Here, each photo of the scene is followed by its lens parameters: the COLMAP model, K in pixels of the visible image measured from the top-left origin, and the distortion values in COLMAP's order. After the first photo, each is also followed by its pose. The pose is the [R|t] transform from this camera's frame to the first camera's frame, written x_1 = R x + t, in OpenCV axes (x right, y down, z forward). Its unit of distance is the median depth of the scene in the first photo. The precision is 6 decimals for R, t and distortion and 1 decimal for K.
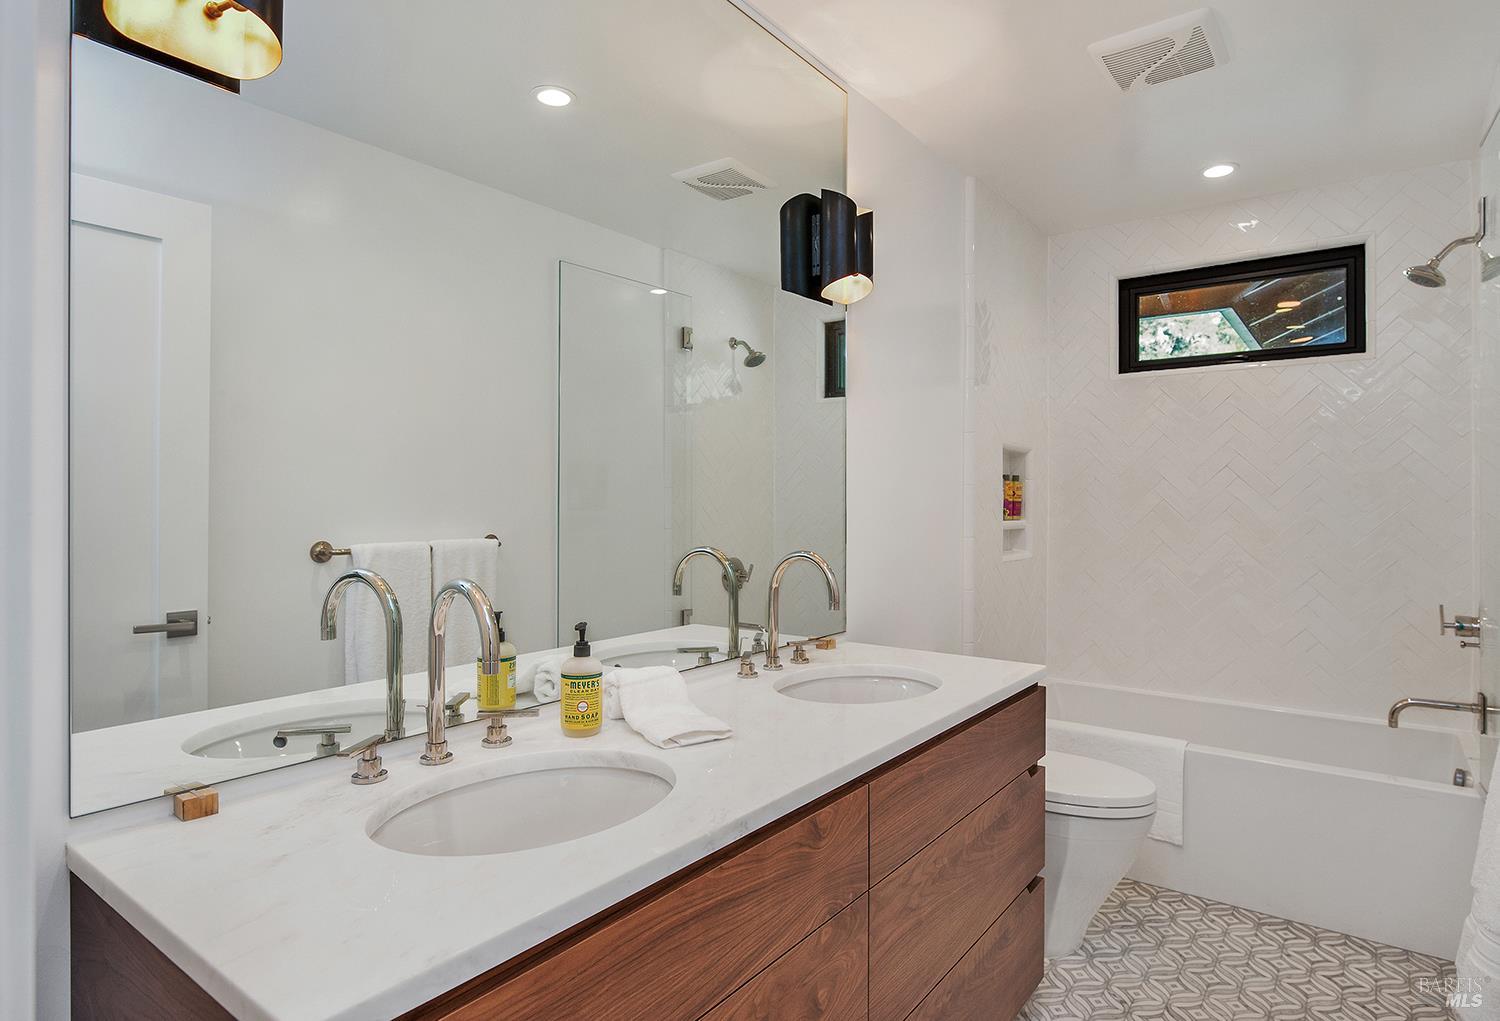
lens RADIAL K [[808.2, 0, 754.3], [0, 808.2, 504.5], [0, 0, 1]] dist [-0.015283, -0.001306]
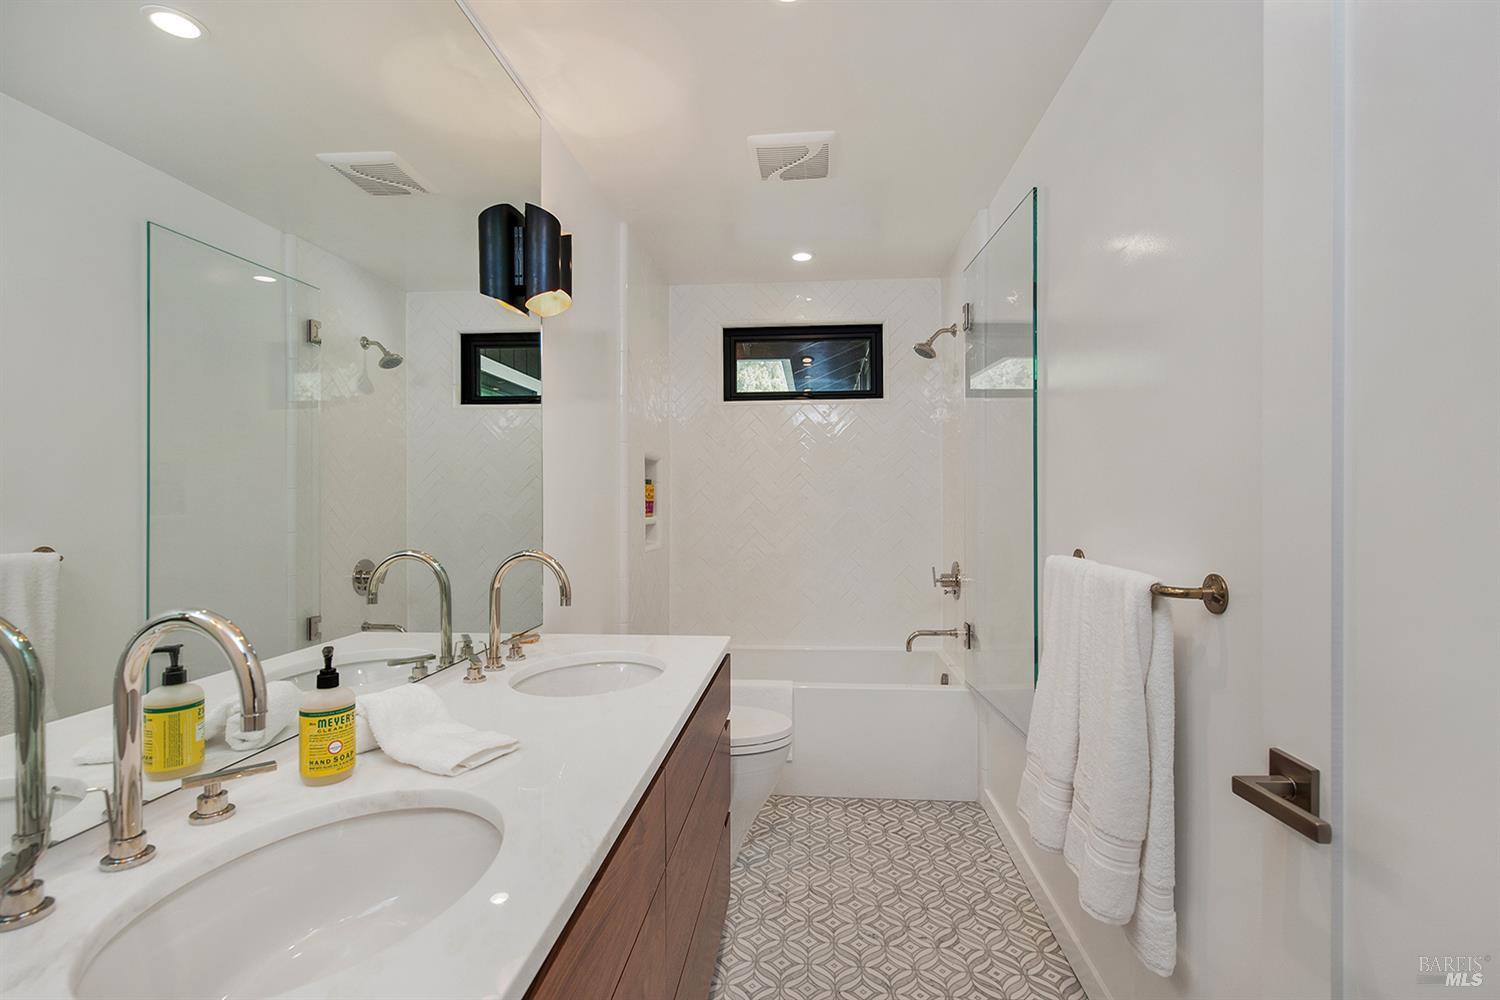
lens RADIAL K [[676.7, 0, 754.2], [0, 676.7, 499.0], [0, 0, 1]] dist [0.000003, -0.004365]
pose [[0.846646, -0.004623, 0.532137, -0.122008], [0.008364, 0.999954, -0.004620, -0.001469], [-0.532091, 0.008363, 0.846646, 0.092241]]
